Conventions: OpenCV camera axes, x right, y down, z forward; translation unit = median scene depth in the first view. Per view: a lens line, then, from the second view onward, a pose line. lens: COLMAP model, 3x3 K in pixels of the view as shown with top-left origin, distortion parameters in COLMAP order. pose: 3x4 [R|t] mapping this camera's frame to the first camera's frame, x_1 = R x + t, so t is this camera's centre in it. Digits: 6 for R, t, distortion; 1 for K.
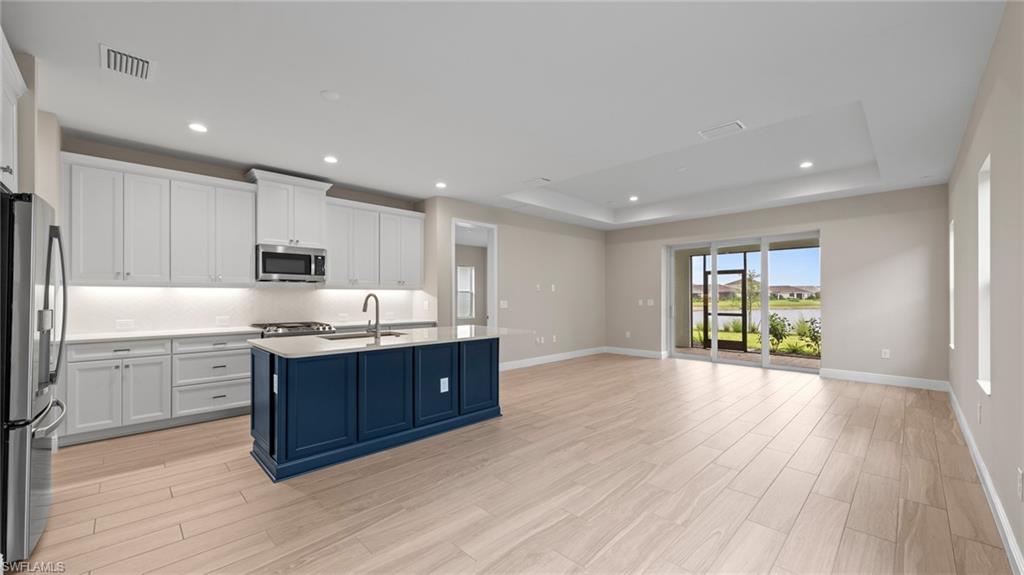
lens RADIAL K [[397.0, 0, 500.0], [0, 397.0, 292.3], [0, 0, 1]] dist [-0.001261, -0.000015]
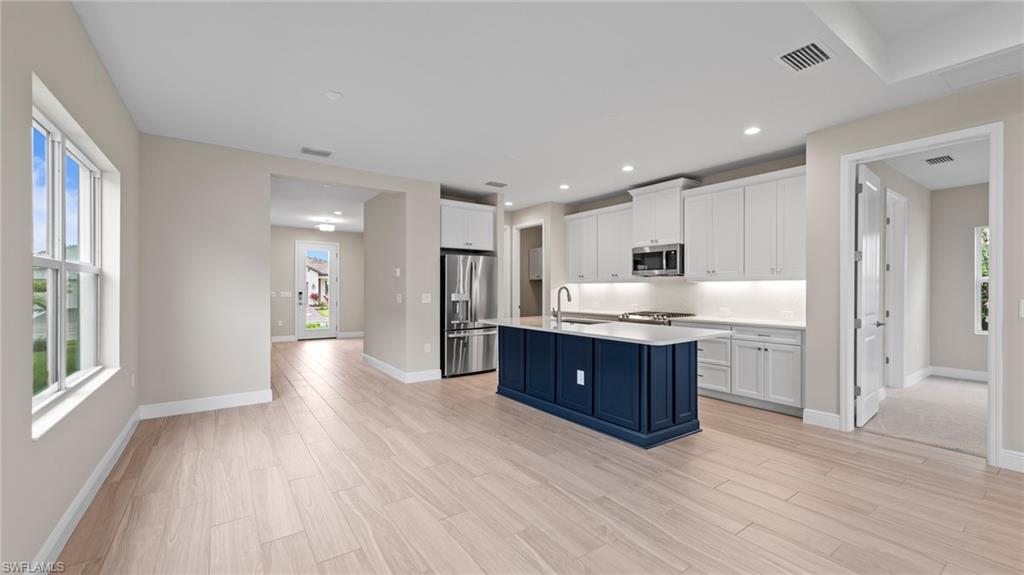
lens RADIAL K [[412.1, 0, 512.0], [0, 412.1, 287.5], [0, 0, 1]] dist [-0.001485, -0.000193]
pose [[-0.152415, -0.007222, -0.988290, 0.869941], [0.005445, 0.999952, -0.008147, 0.015013], [0.988302, -0.006623, -0.152368, 0.947852]]
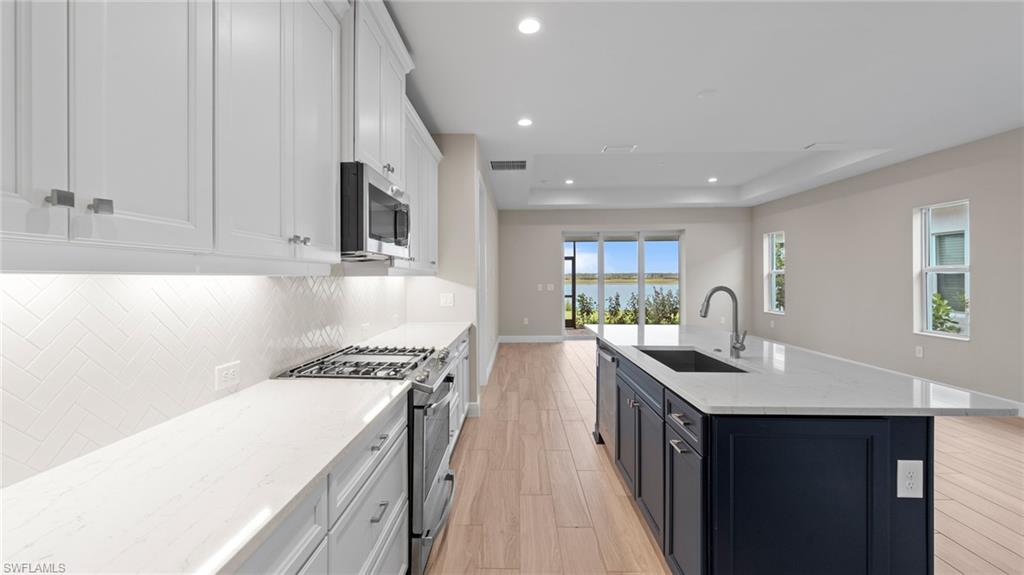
lens RADIAL K [[412.1, 0, 512.0], [0, 412.1, 287.5], [0, 0, 1]] dist [-0.001485, -0.000193]
pose [[0.704927, -0.020712, 0.708977, -0.920201], [-0.001856, 0.999516, 0.031045, -0.013058], [-0.709277, -0.023200, 0.704548, 0.726383]]
